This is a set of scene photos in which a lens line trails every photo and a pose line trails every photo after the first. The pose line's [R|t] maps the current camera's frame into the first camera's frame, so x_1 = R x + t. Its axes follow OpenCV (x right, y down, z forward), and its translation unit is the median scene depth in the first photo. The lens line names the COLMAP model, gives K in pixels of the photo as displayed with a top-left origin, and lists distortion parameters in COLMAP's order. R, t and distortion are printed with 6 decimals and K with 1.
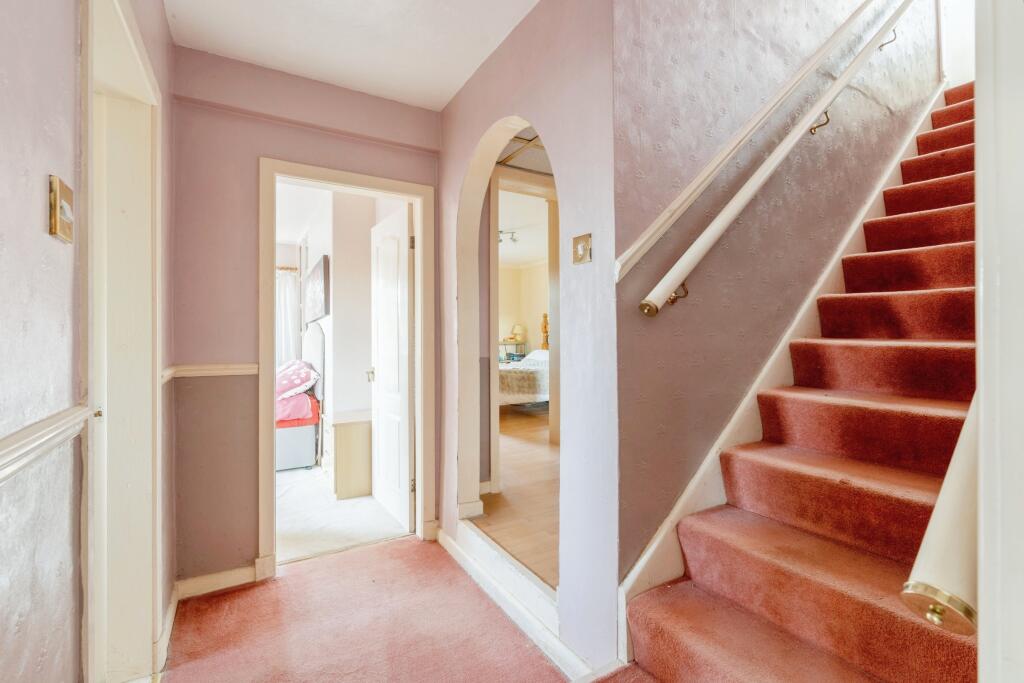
lens RADIAL K [[463.7, 0, 513.1], [0, 463.7, 334.5], [0, 0, 1]] dist [0.003053, 0.001955]
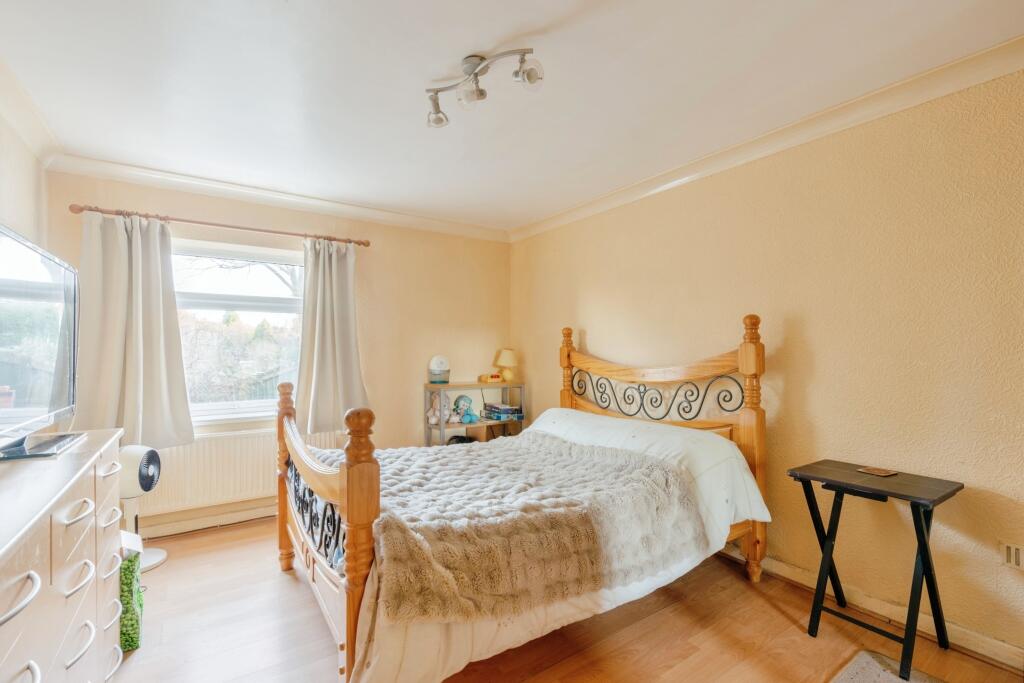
lens RADIAL K [[463.7, 0, 514.7], [0, 463.7, 344.9], [0, 0, 1]] dist [0.003053, 0.001955]
pose [[0.996936, -0.005000, 0.078057, -0.020830], [0.005607, 0.999956, -0.007553, -0.022103], [-0.078016, 0.007968, 0.996920, 0.490477]]
